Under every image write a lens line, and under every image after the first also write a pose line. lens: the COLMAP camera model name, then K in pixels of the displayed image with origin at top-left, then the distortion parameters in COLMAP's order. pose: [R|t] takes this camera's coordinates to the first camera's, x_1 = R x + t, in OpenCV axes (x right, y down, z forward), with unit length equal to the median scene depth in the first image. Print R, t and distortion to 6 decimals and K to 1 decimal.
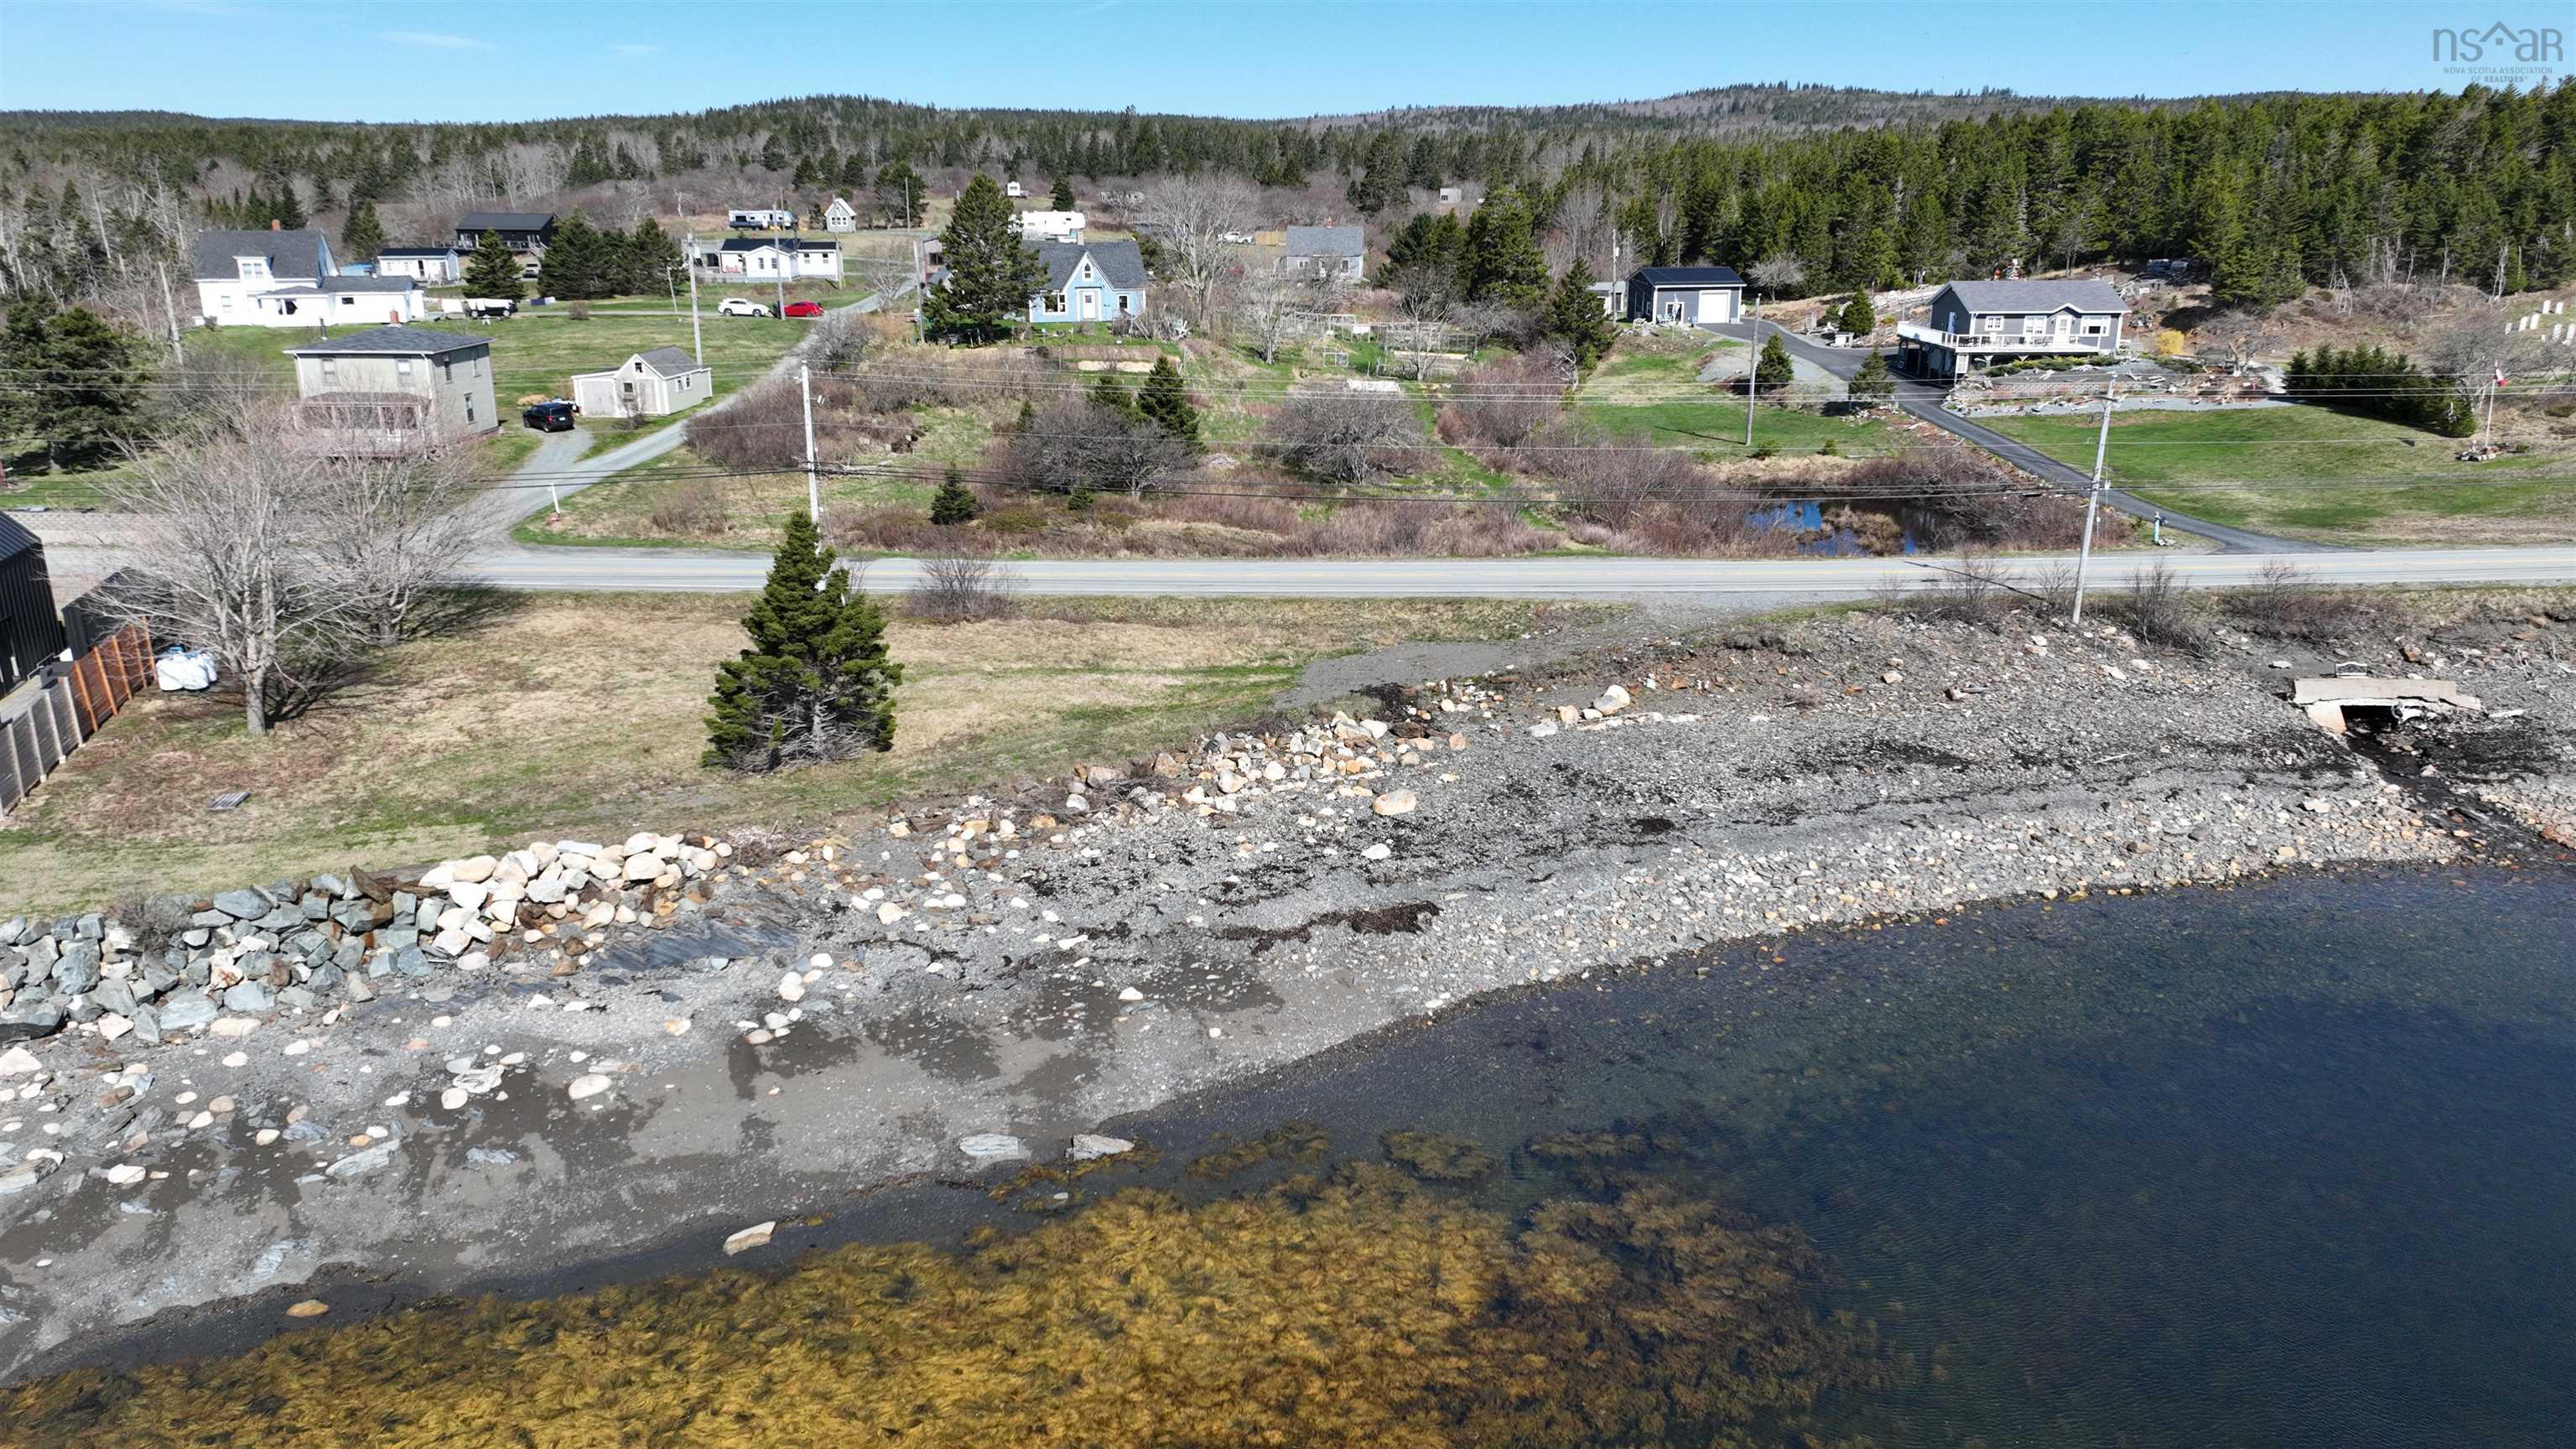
lens RADIAL K [[1807.5, 0, 1288.0], [0, 1807.5, 724.5], [0, 0, 1]] dist [-0.003303, 0.022303]
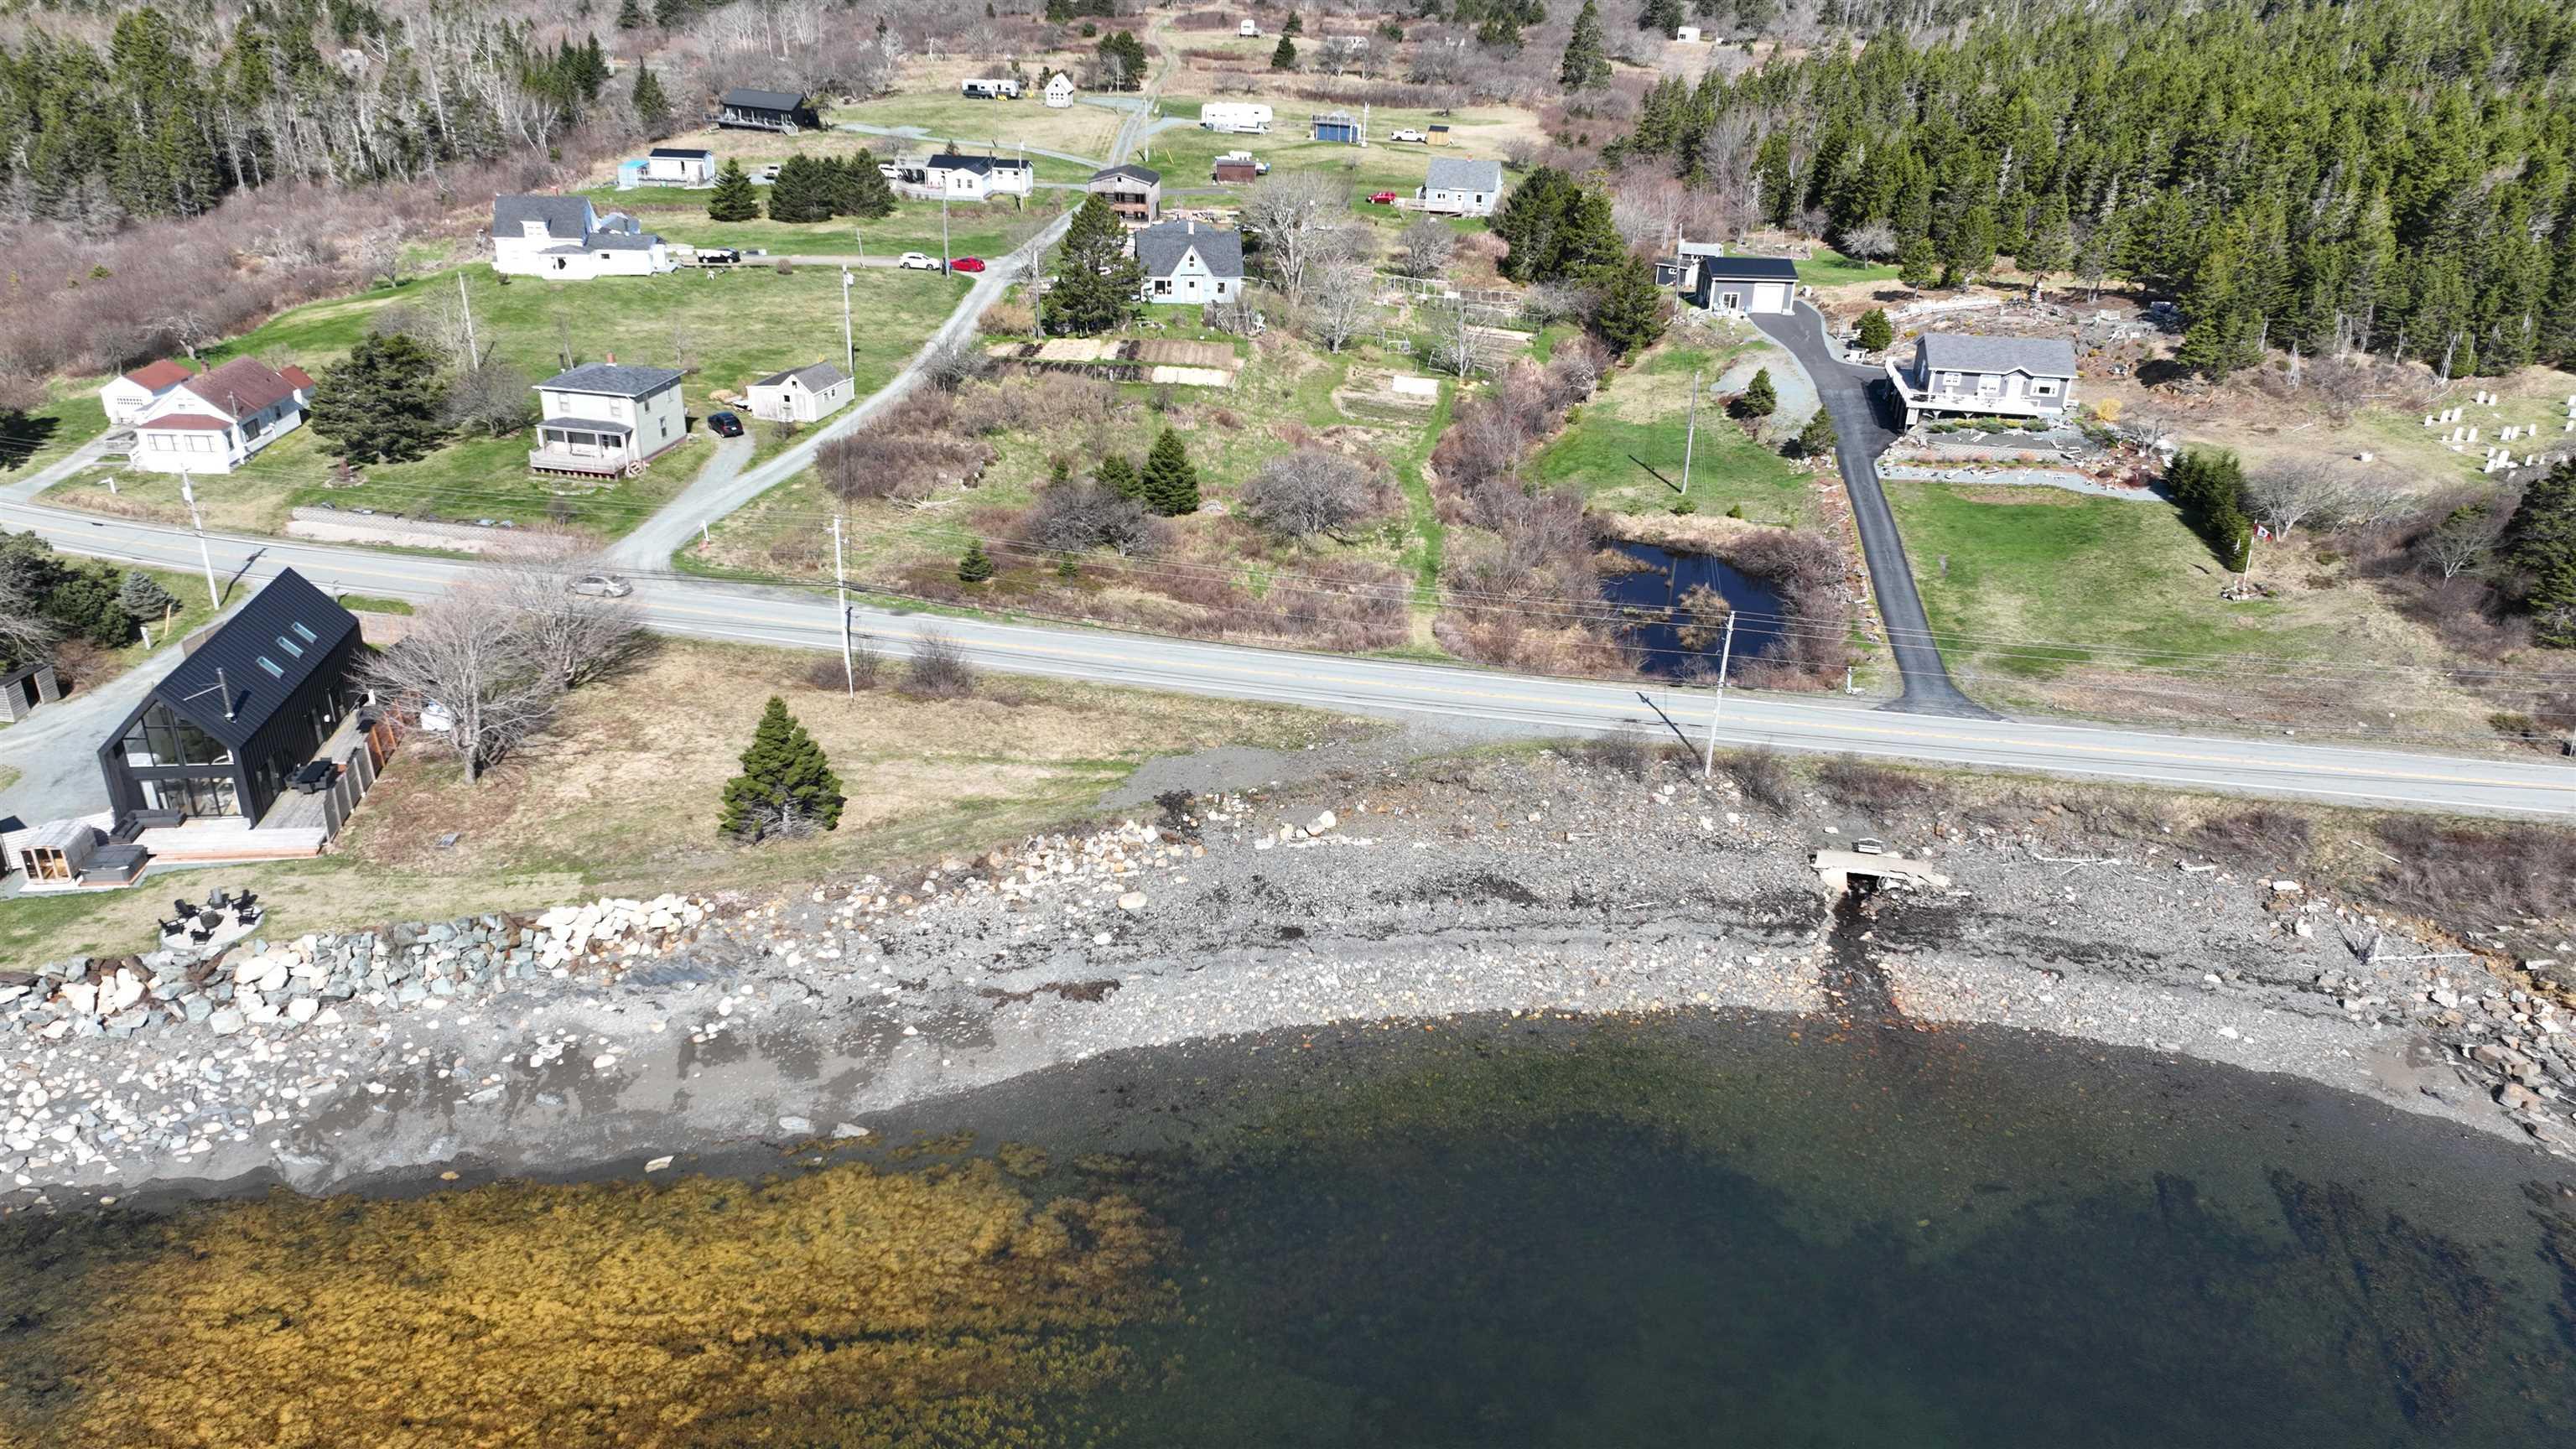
lens RADIAL K [[1795.8, 0, 1286.8], [0, 1795.8, 732.4], [0, 0, 1]] dist [0.005397, -0.002466]
pose [[0.985329, 0.098224, -0.139566, 0.398938], [-0.077450, 0.986072, 0.147184, -0.344437], [0.152079, -0.134215, 0.979213, -0.502295]]
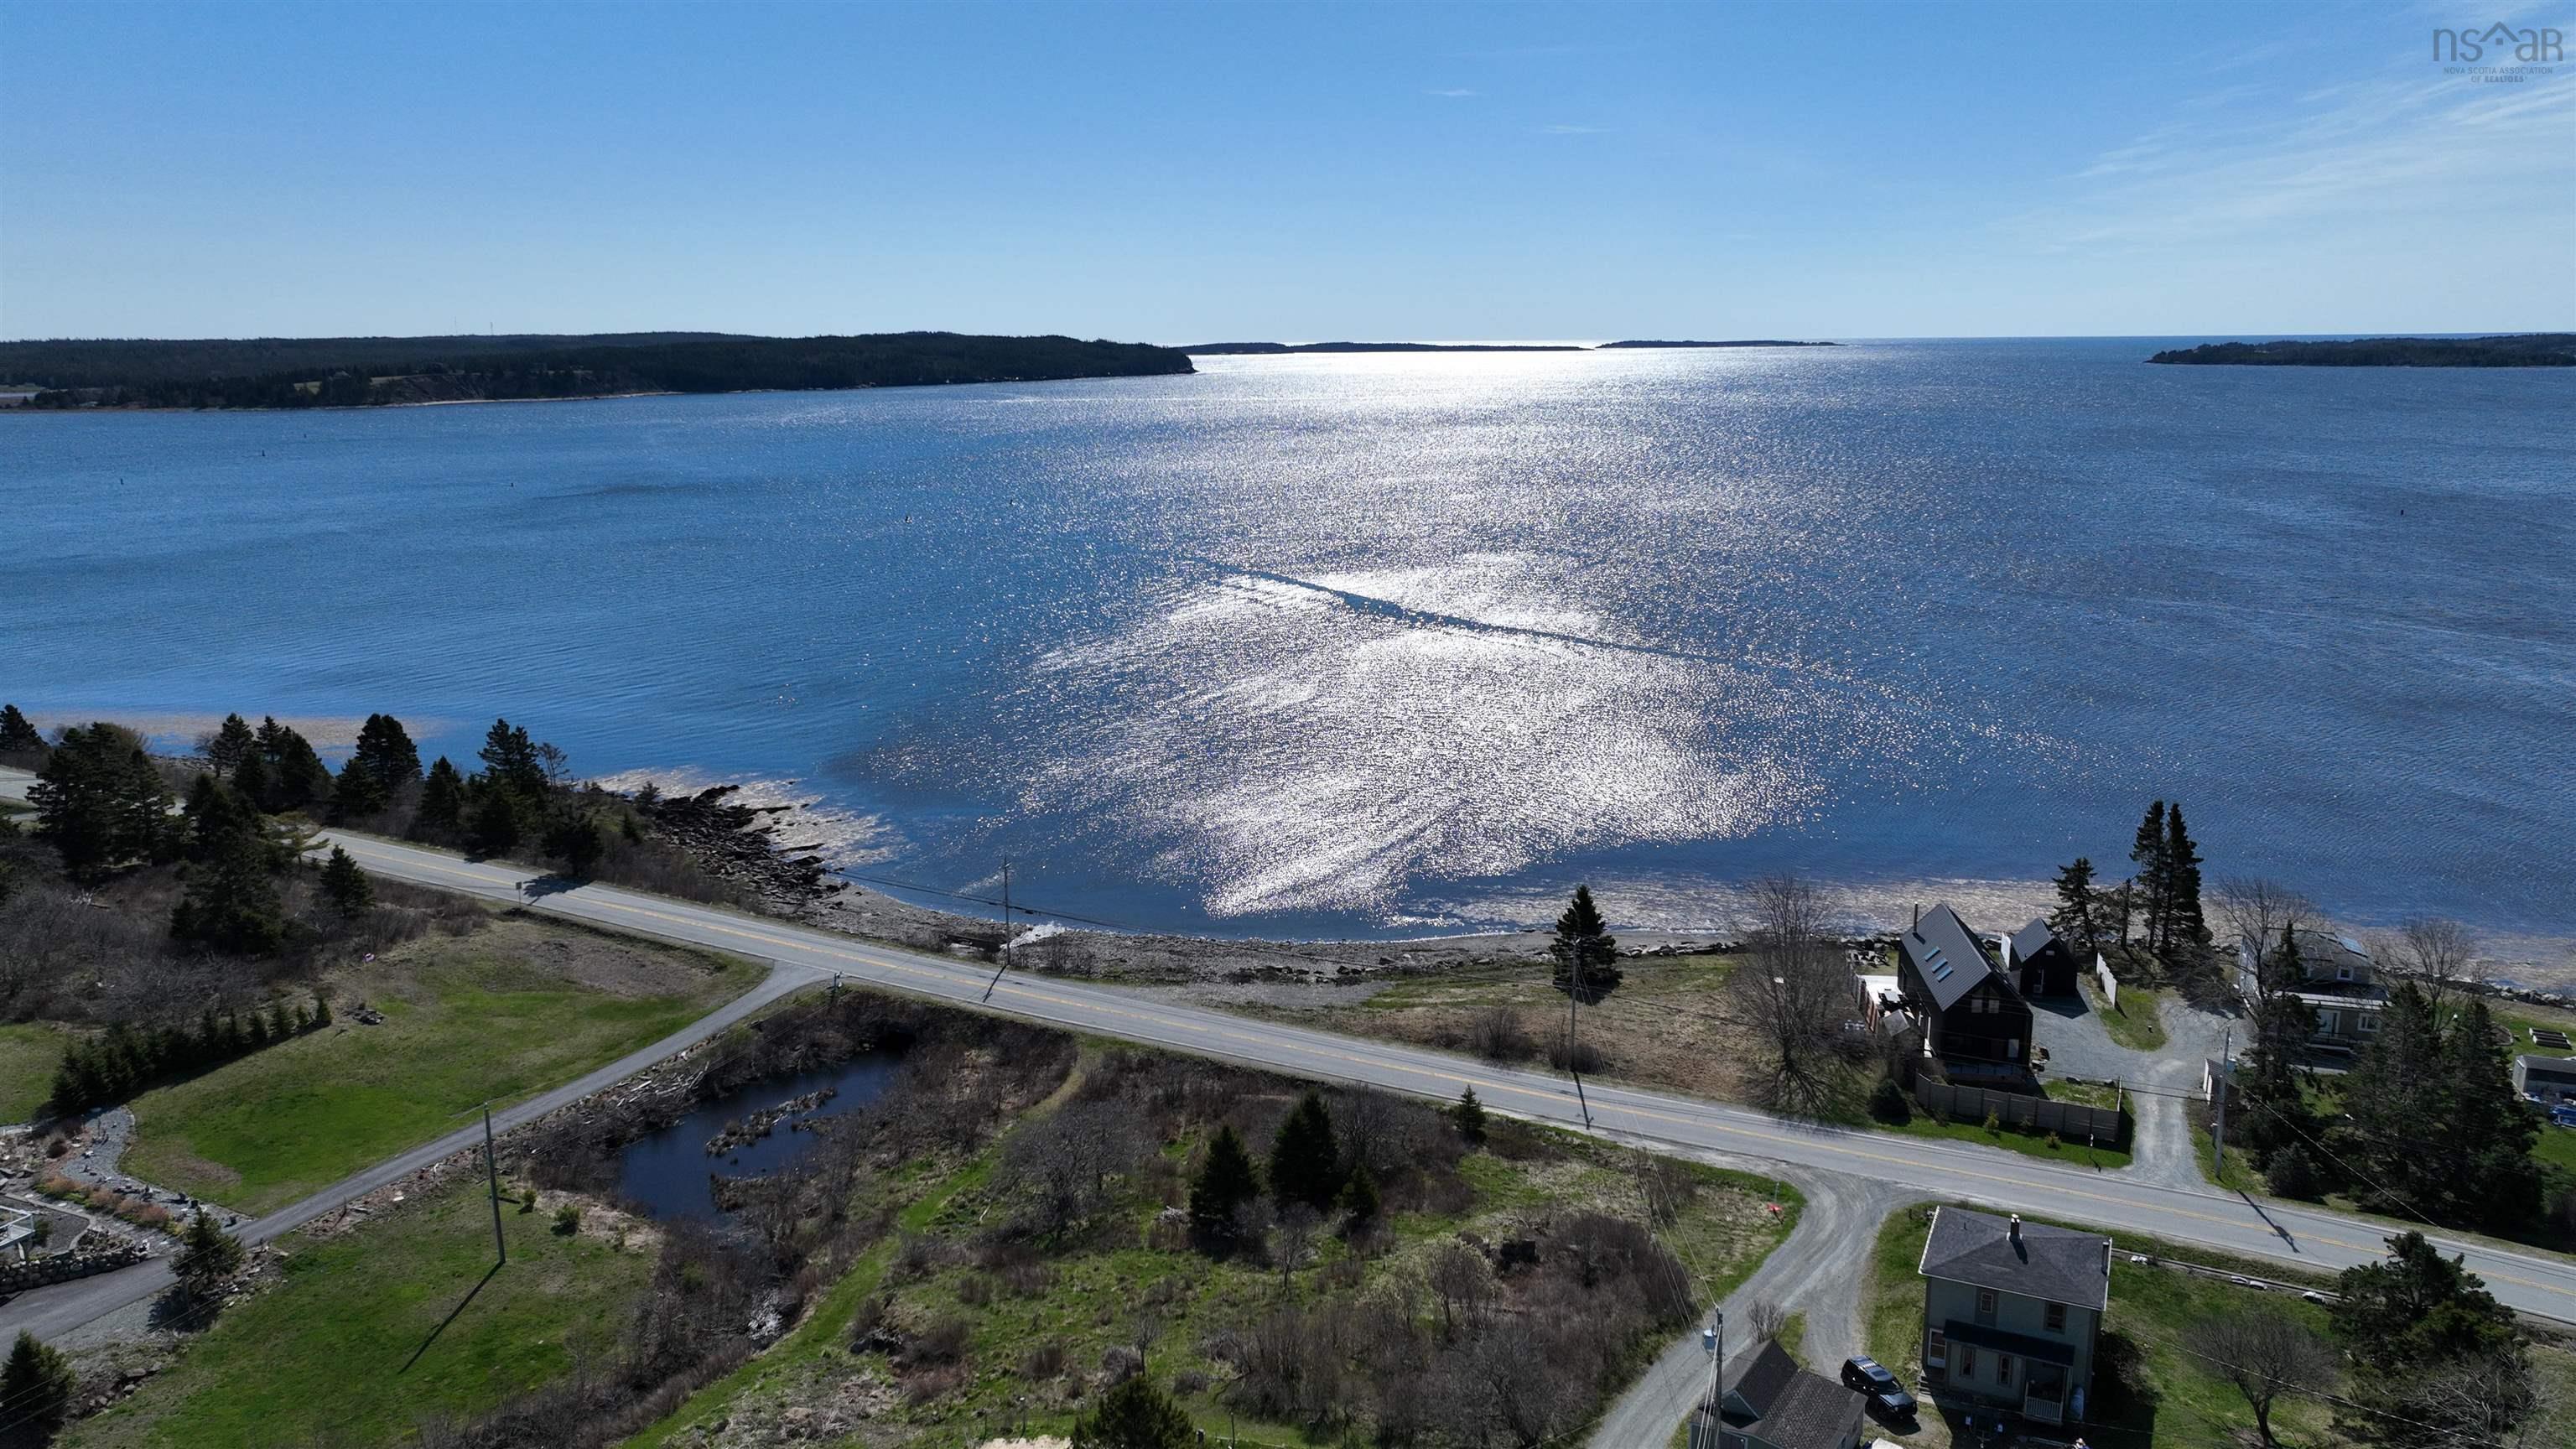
lens RADIAL K [[1803.5, 0, 1288.0], [0, 1803.5, 724.5], [0, 0, 1]] dist [0.001804, 0.011877]
pose [[-0.909644, -0.078068, 0.407987, -0.942978], [0.129846, 0.879523, 0.457799, -1.625794], [-0.394573, 0.469410, -0.789916, 3.160552]]
